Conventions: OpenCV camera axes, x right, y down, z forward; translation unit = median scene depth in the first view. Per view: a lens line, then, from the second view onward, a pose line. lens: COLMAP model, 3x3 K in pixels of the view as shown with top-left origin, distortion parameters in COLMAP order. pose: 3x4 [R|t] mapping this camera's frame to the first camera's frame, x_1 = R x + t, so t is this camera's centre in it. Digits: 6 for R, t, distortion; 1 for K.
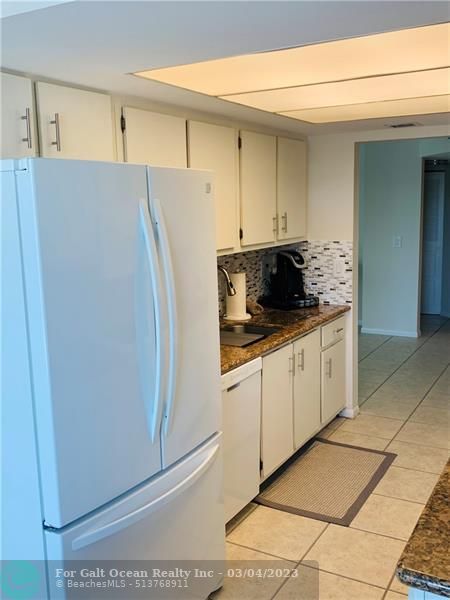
lens RADIAL K [[607.8, 0, 226.2], [0, 607.8, 298.1], [0, 0, 1]] dist [0.067504, 0.000000]
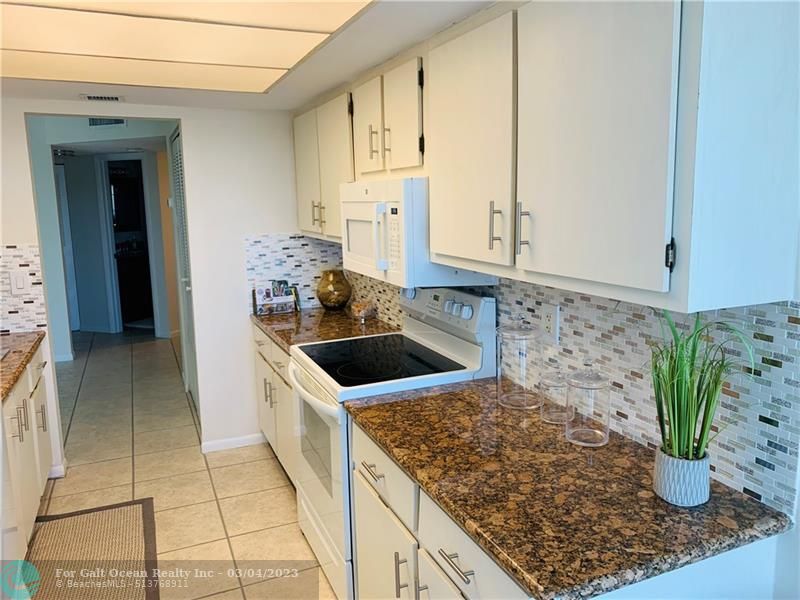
lens RADIAL K [[619.3, 0, 398.4], [0, 619.3, 296.1], [0, 0, 1]] dist [0.060113, -0.054158]
pose [[0.604009, -0.115070, 0.788627, -0.142835], [0.127249, 0.990752, 0.047102, -0.010632], [-0.786754, 0.071902, 0.613065, 0.184410]]
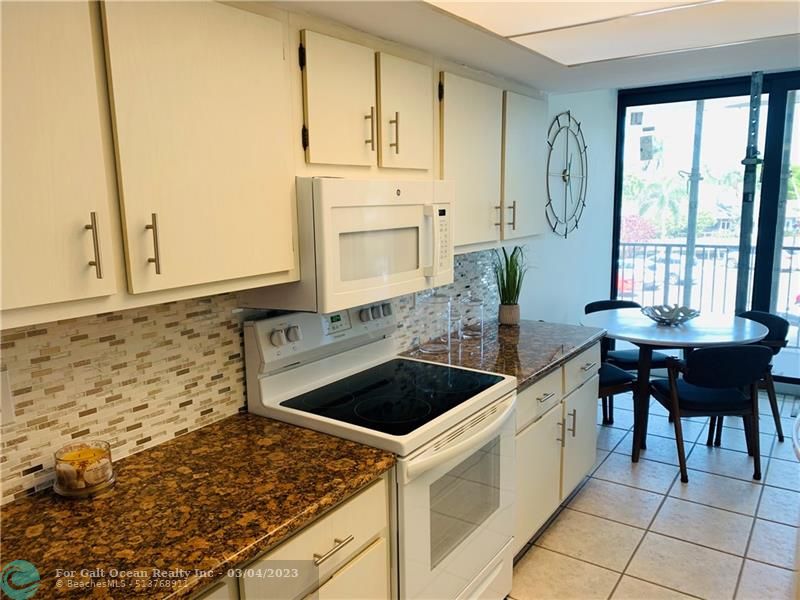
lens RADIAL K [[619.3, 0, 400.6], [0, 619.3, 301.8], [0, 0, 1]] dist [0.060113, -0.054158]
pose [[-0.996086, 0.029593, 0.083288, 0.345080], [0.054780, 0.946183, 0.318962, -0.182195], [-0.069366, 0.322277, -0.944101, 1.179765]]
